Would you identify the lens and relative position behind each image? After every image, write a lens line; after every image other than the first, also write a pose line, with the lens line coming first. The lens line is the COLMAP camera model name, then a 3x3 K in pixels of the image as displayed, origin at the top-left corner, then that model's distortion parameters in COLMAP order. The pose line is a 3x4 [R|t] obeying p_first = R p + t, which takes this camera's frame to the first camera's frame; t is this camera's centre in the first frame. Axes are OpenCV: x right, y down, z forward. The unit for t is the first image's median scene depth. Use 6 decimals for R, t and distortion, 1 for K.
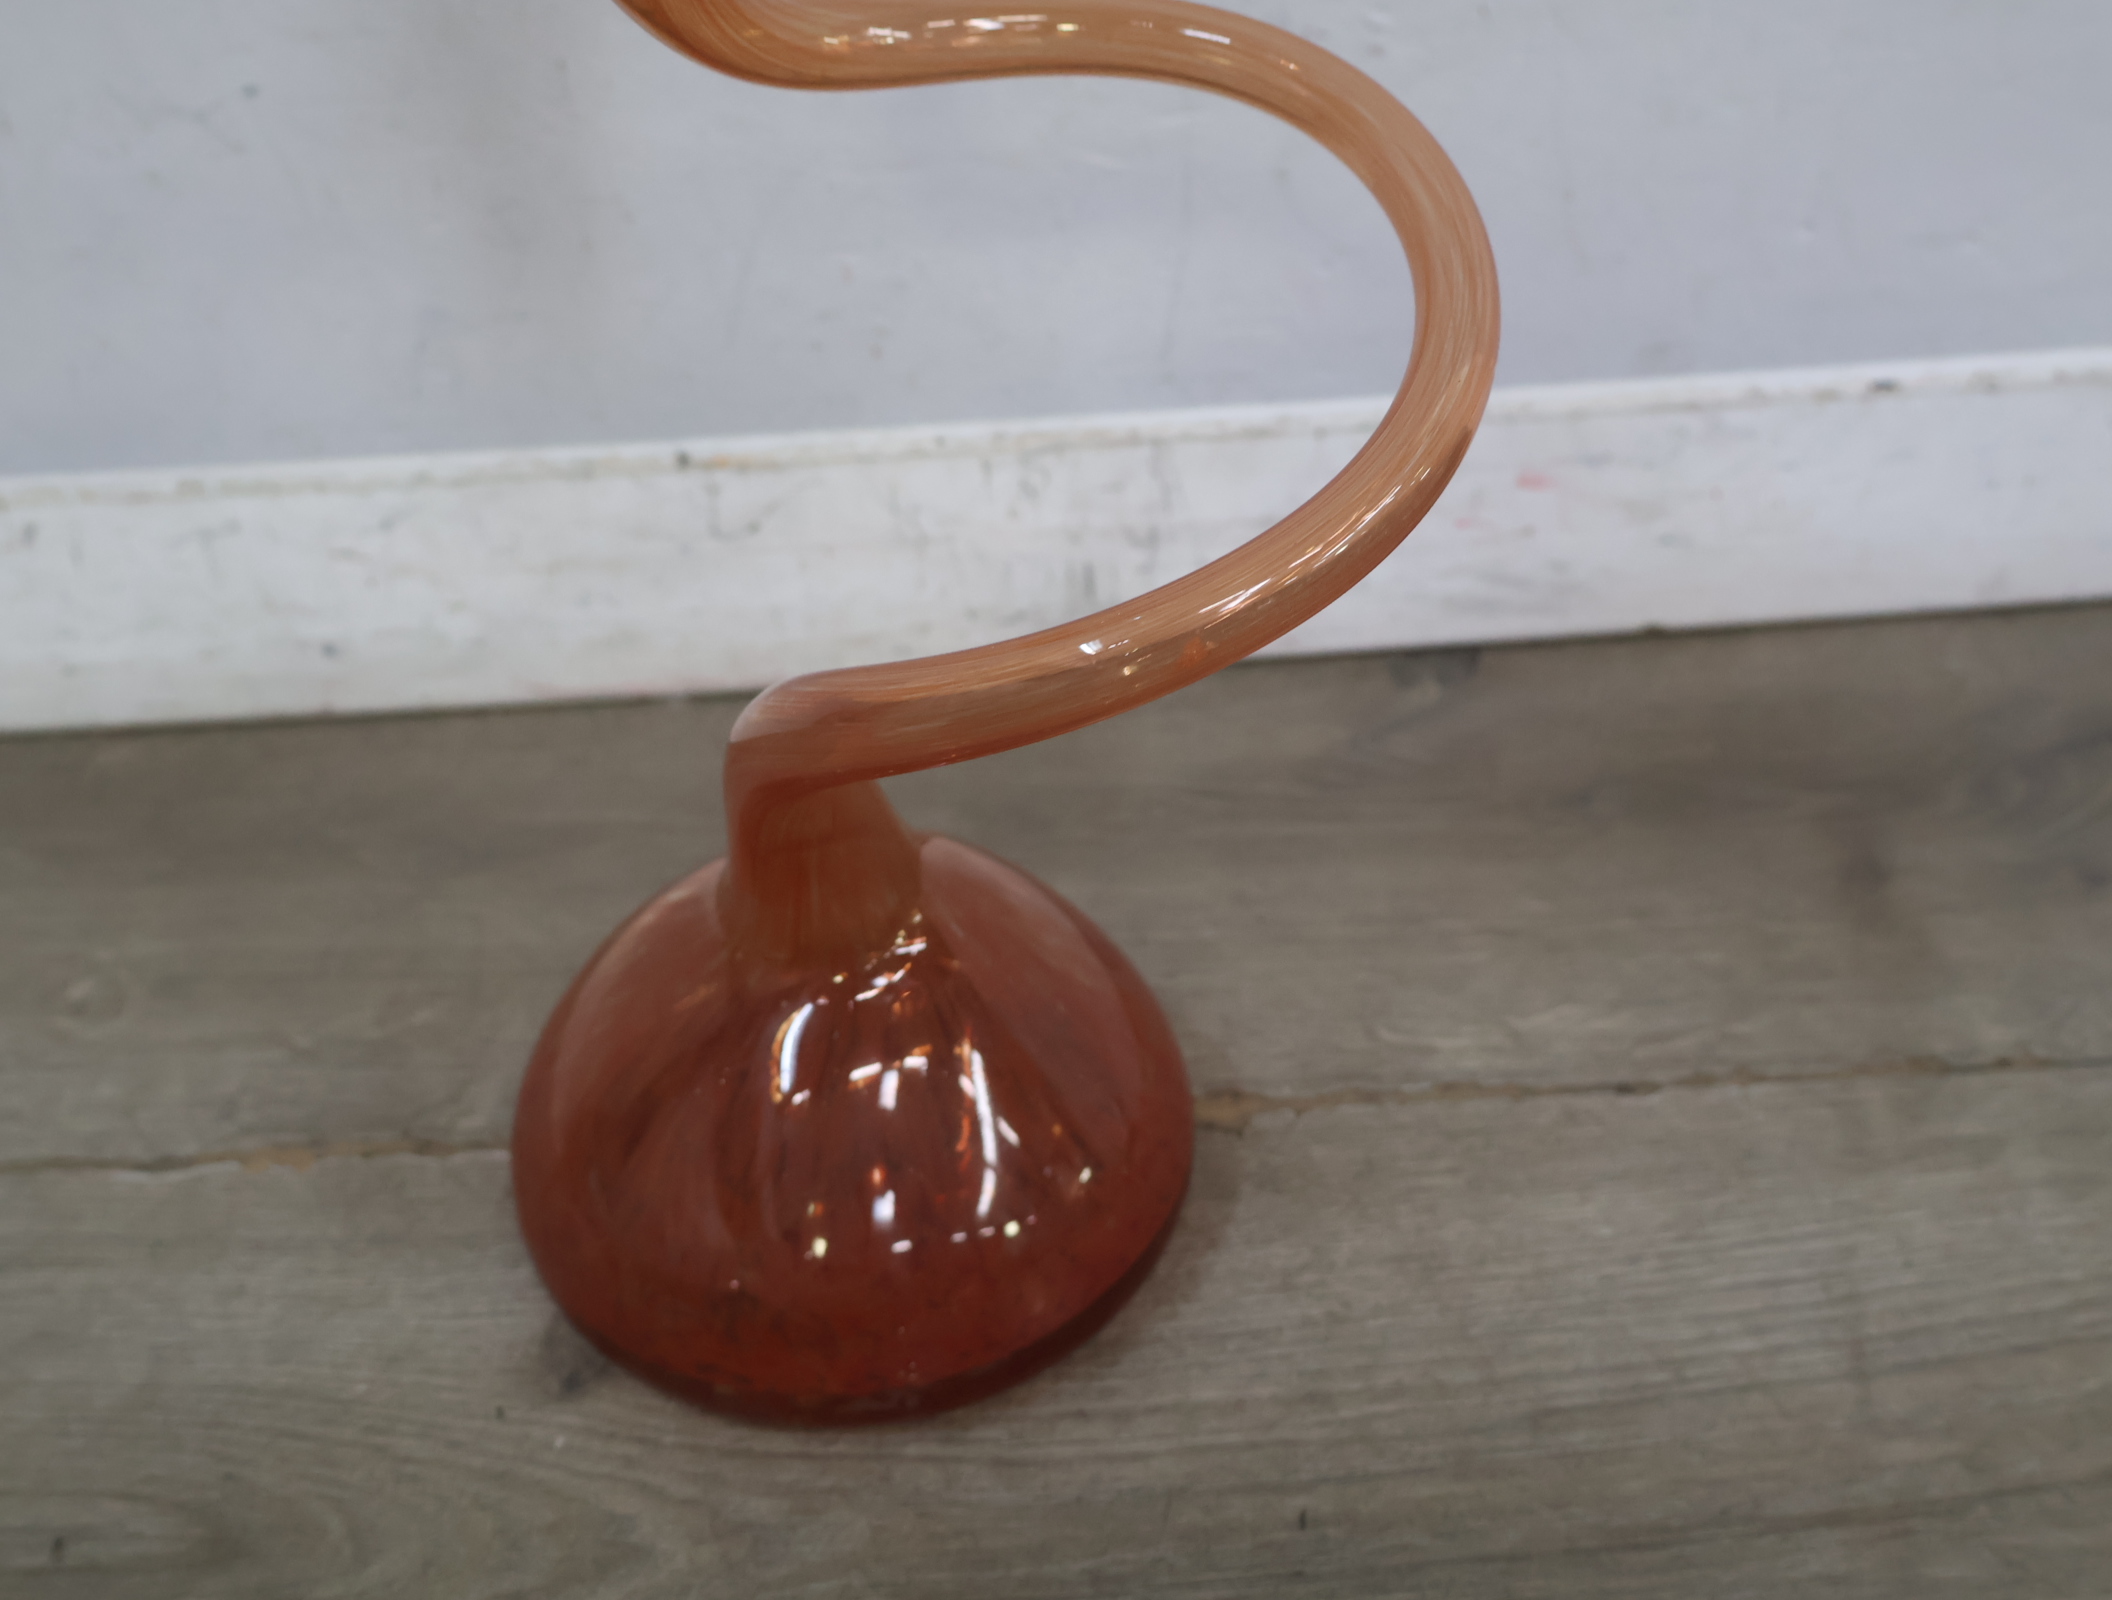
lens RADIAL K [[2345.6, 0, 1052.4], [0, 2345.6, 782.0], [0, 0, 1]] dist [0.009702, 0.000000]
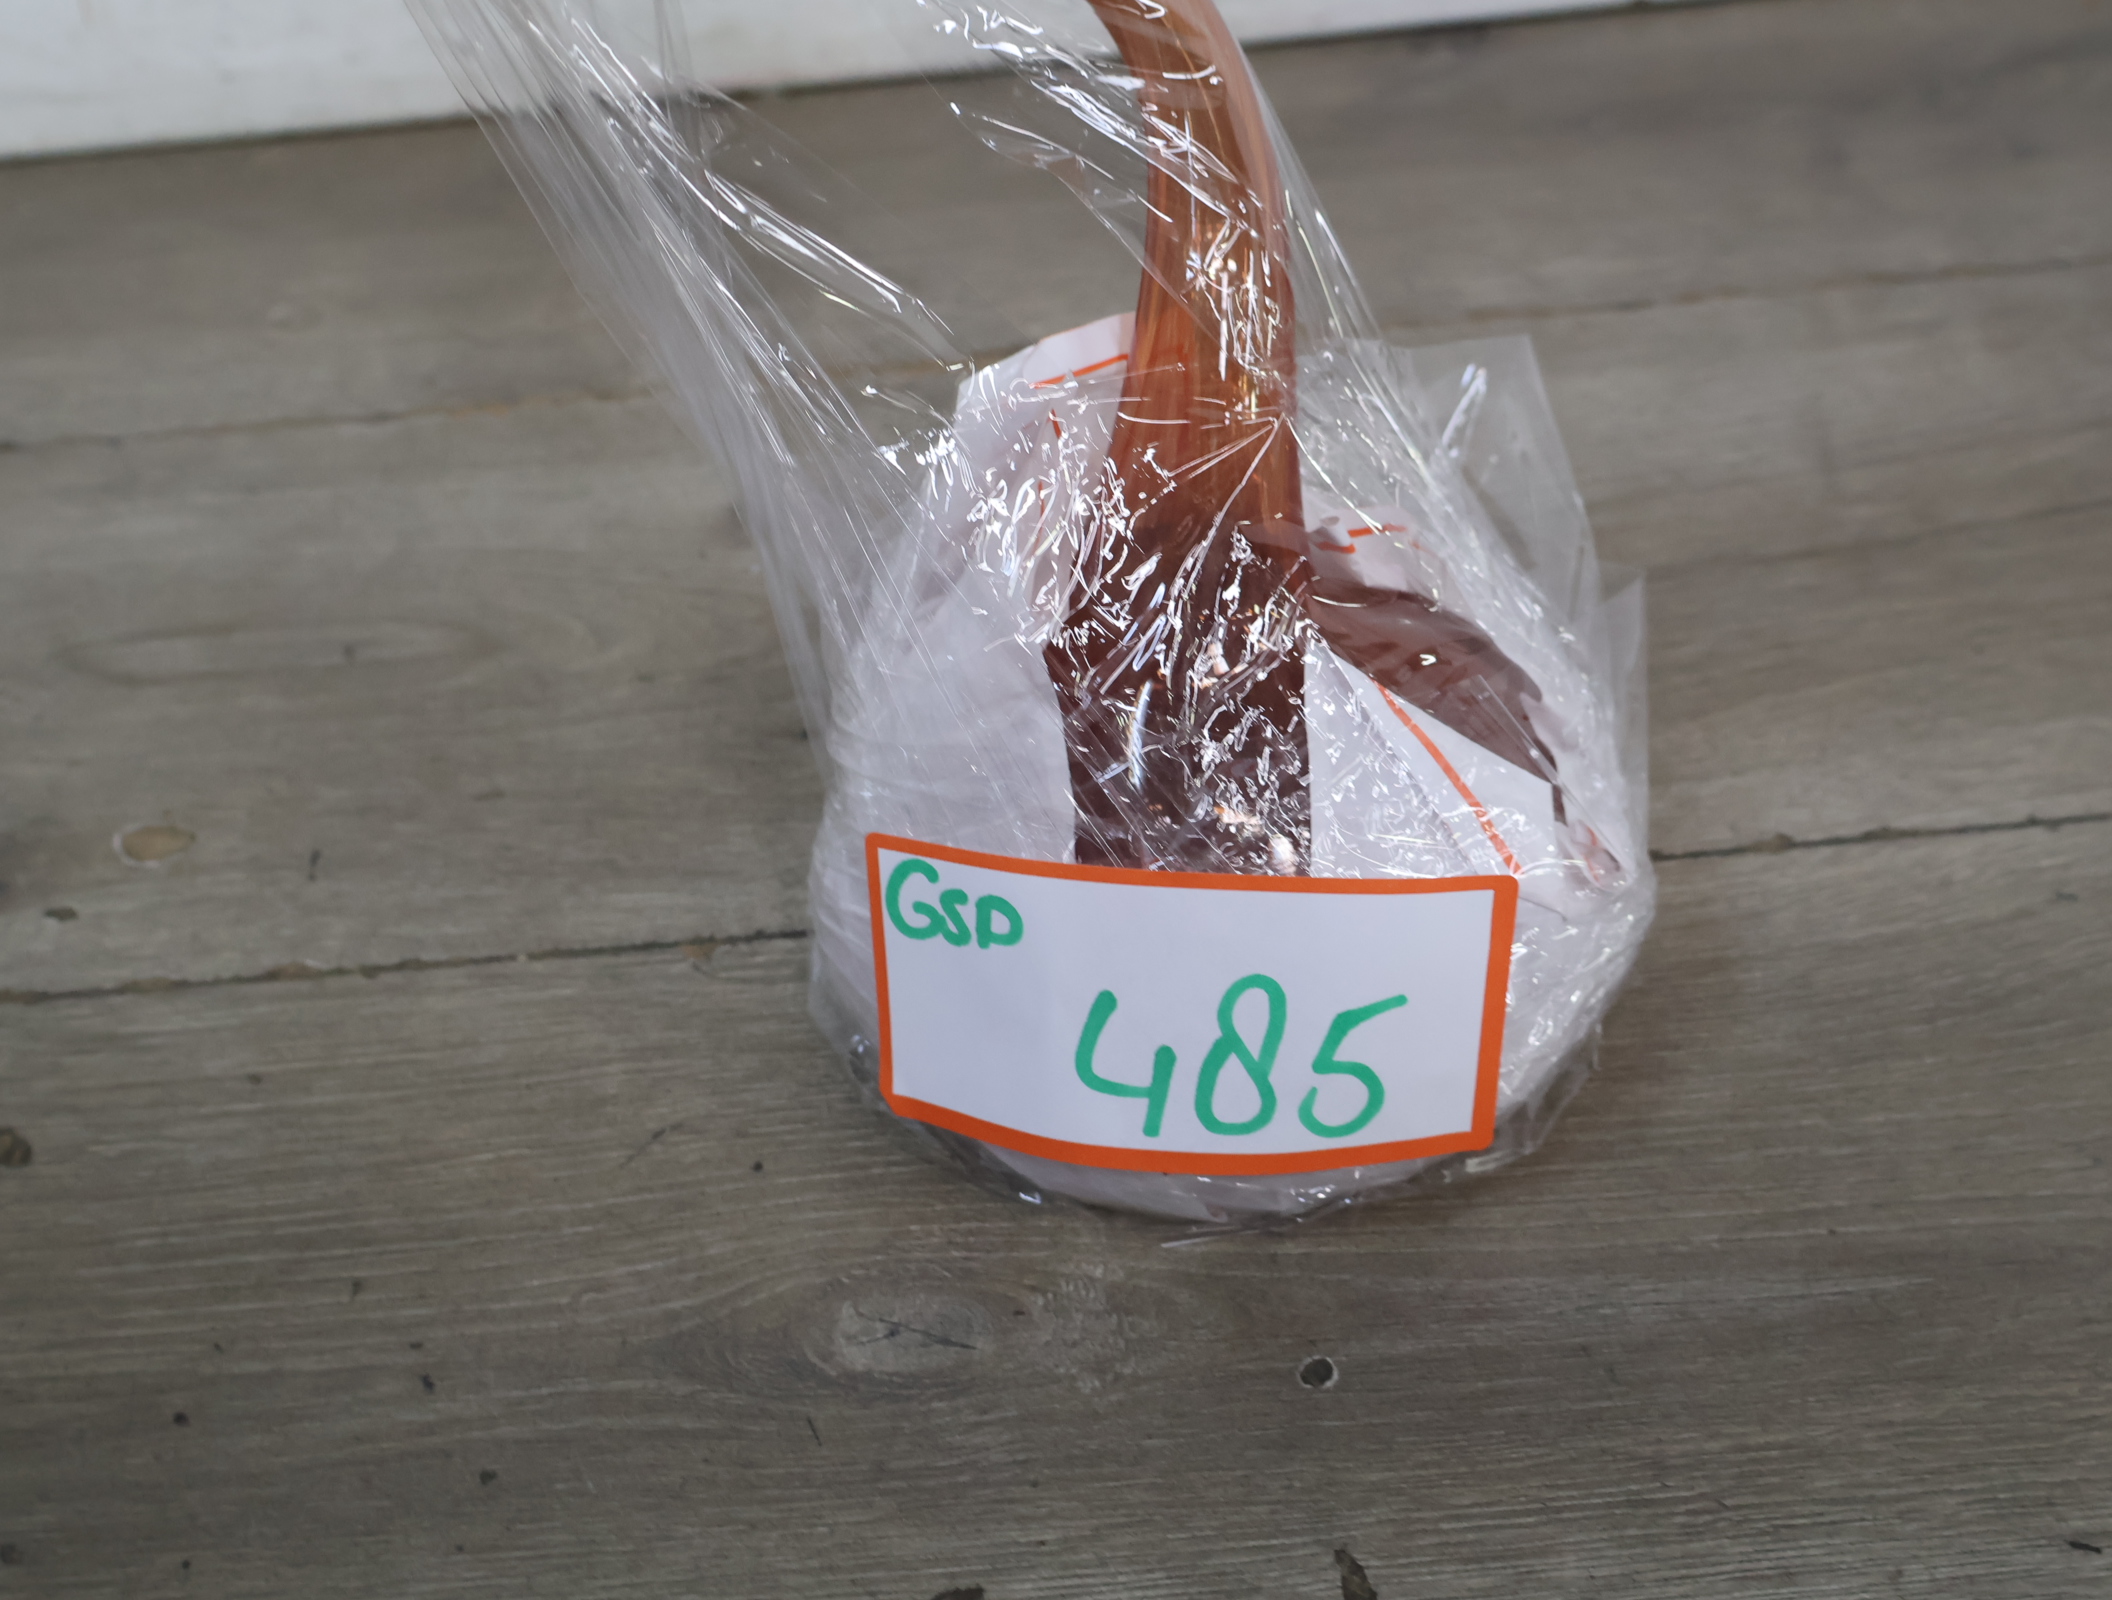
lens RADIAL K [[2345.6, 0, 1052.8], [0, 2345.6, 785.5], [0, 0, 1]] dist [0.009702, 0.000000]
pose [[0.999262, -0.033822, 0.018223, -0.072978], [0.032220, 0.996111, 0.081999, 0.262587], [-0.020926, -0.081351, 0.996466, -0.186068]]
